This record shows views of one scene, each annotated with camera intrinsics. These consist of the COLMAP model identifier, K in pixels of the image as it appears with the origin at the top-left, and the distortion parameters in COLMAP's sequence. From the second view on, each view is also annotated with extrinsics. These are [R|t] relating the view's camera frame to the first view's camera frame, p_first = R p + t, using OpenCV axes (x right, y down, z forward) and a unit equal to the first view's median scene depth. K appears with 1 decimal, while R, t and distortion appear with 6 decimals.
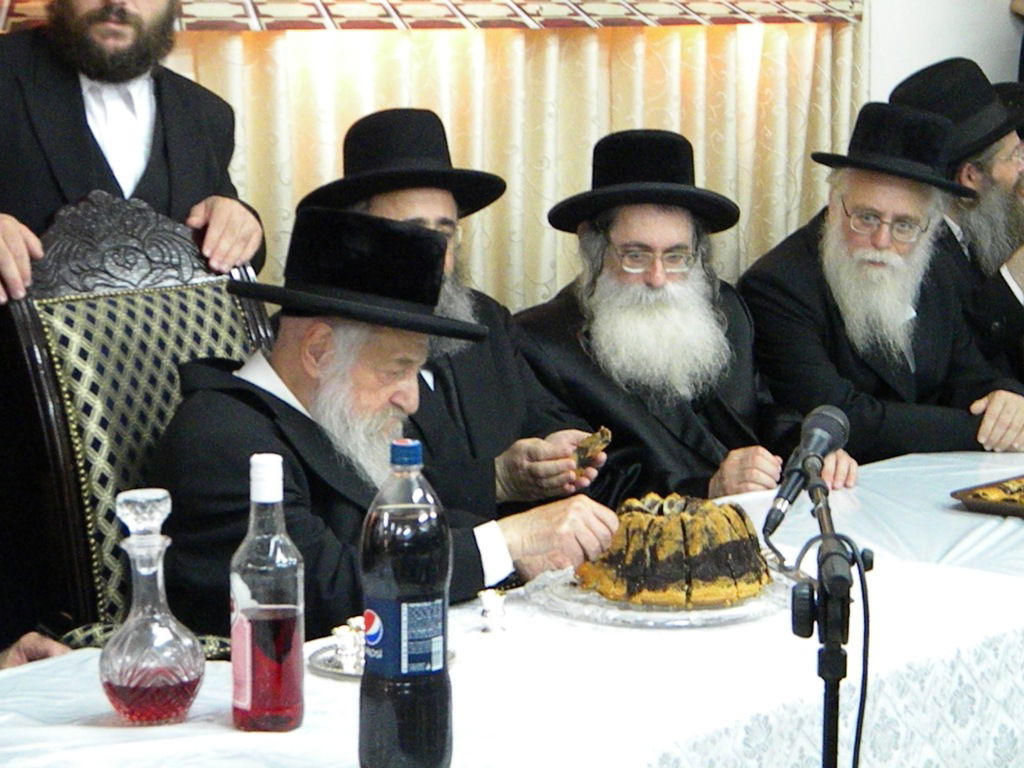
lens RADIAL K [[2728.4, 0, 510.7], [0, 2728.4, 359.2], [0, 0, 1]] dist [0.289010, -0.412234]
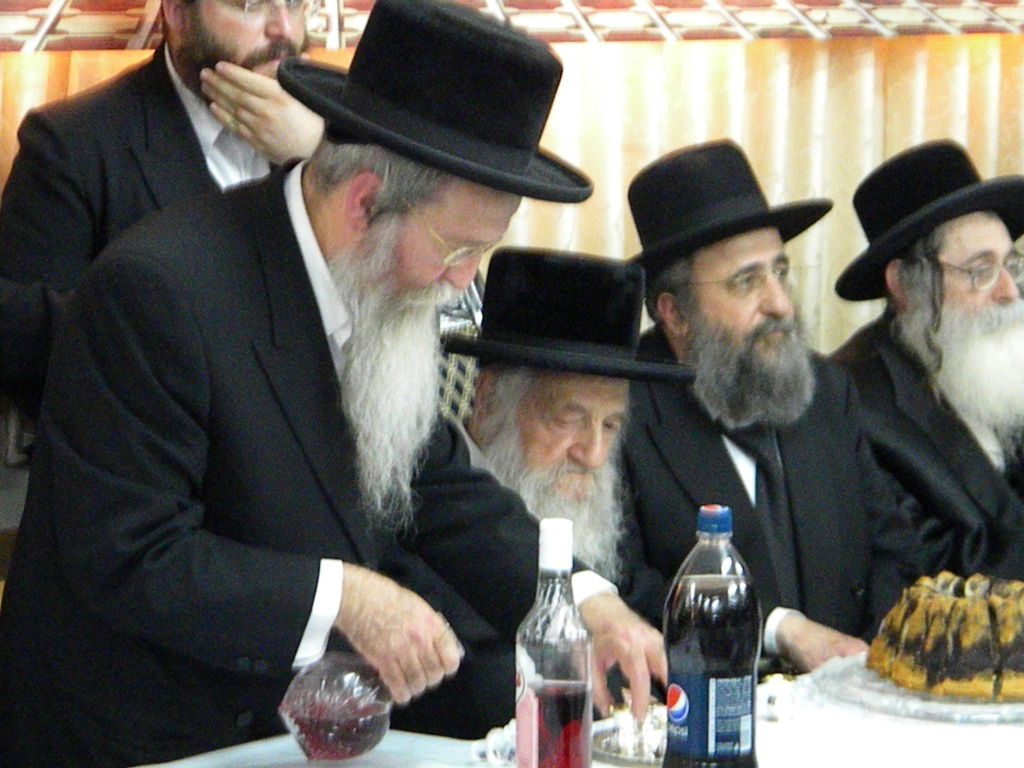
lens RADIAL K [[3479.3, 0, 512.0], [0, 3479.3, 384.0], [0, 0, 1]] dist [0.348717, 0.013920]
pose [[0.998408, 0.017398, -0.053648, -0.035102], [-0.017840, 0.999811, -0.007767, -0.001911], [0.053503, 0.008711, 0.998530, -0.167055]]
